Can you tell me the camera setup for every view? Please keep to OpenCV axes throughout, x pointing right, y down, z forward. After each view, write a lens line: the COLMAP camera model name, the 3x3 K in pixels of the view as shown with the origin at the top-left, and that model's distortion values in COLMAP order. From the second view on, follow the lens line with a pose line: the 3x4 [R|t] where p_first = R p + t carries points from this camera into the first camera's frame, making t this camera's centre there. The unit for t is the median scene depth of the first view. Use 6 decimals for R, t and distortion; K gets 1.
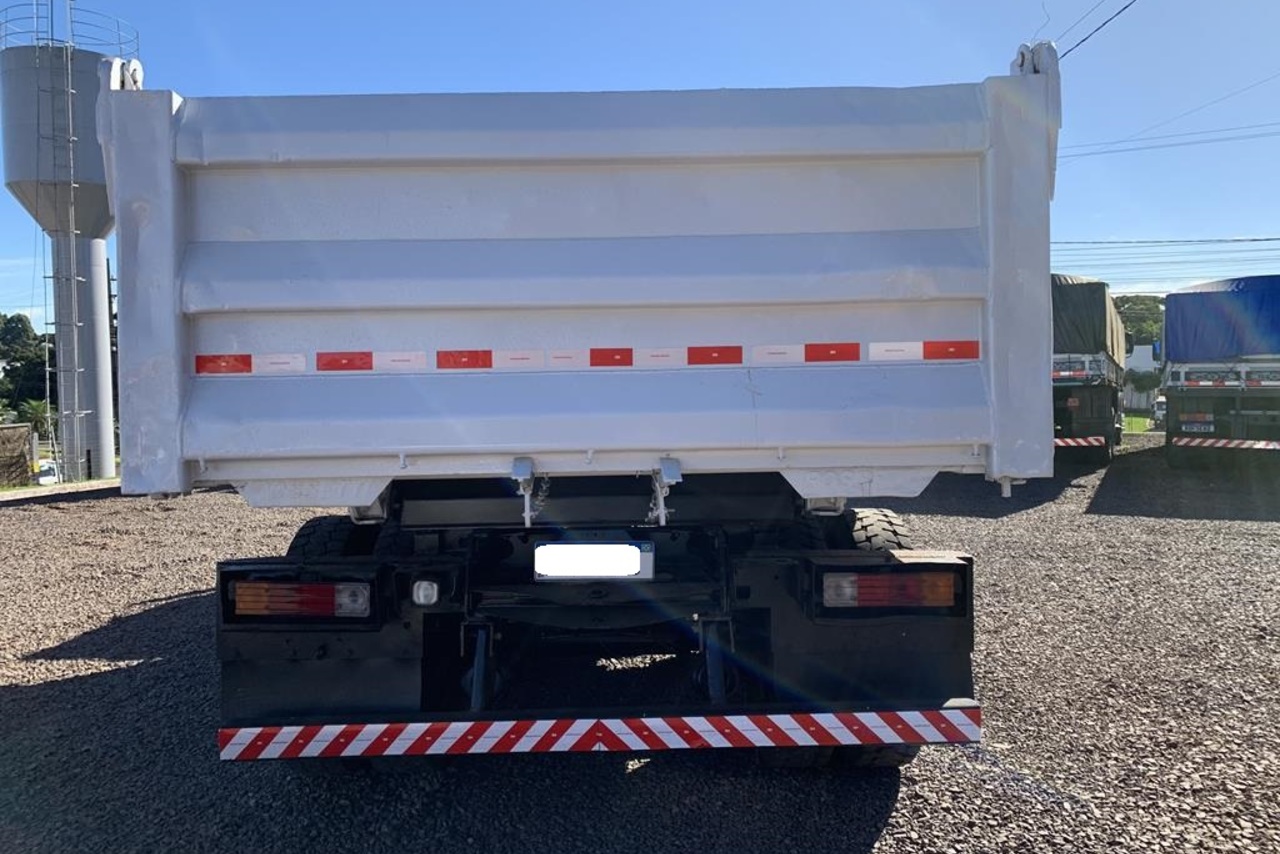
lens RADIAL K [[962.4, 0, 638.2], [0, 962.4, 417.1], [0, 0, 1]] dist [0.012163, -0.000879]
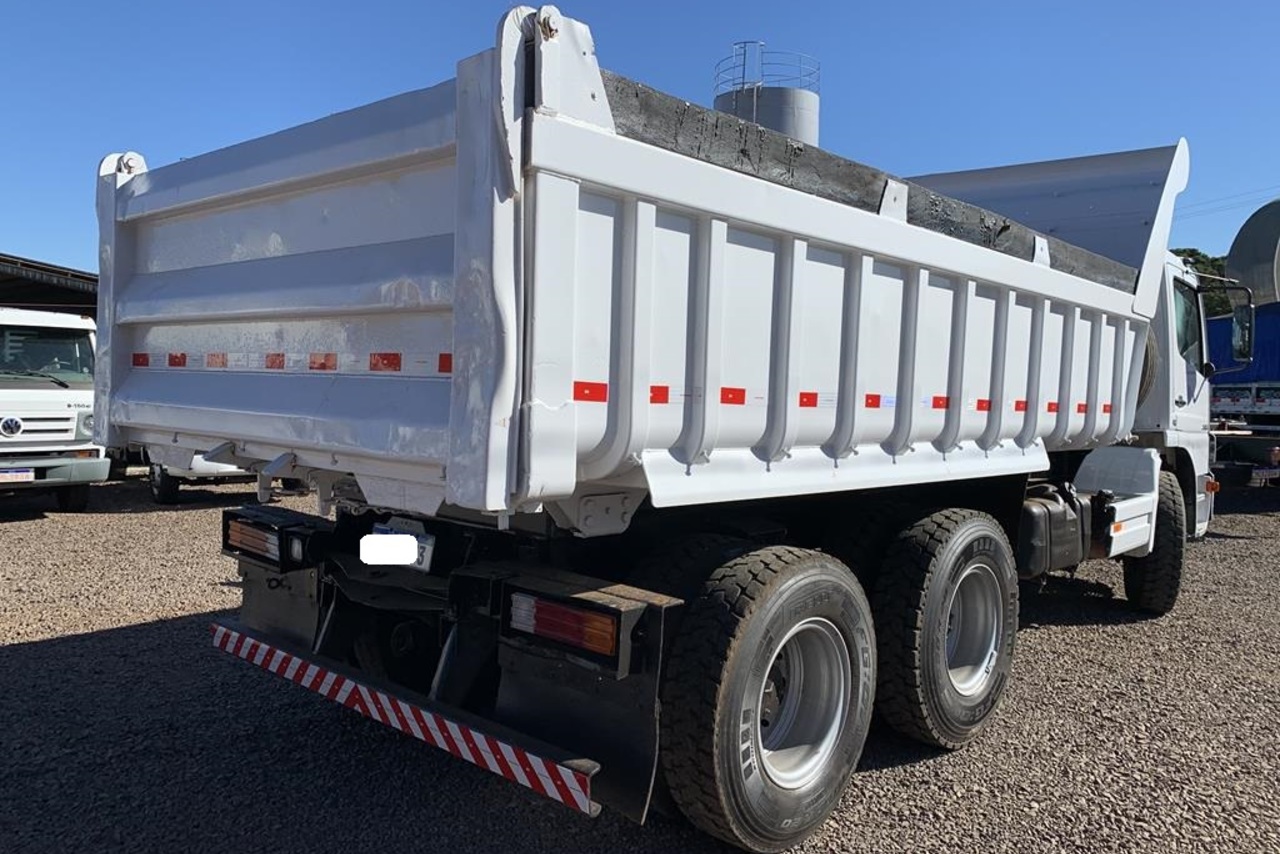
lens RADIAL K [[962.4, 0, 638.2], [0, 962.4, 417.1], [0, 0, 1]] dist [0.012163, -0.000879]
pose [[0.745579, 0.065359, -0.663204, 0.931298], [-0.063881, 0.997606, 0.026499, -0.047951], [0.663348, 0.022609, 0.747969, 0.366147]]
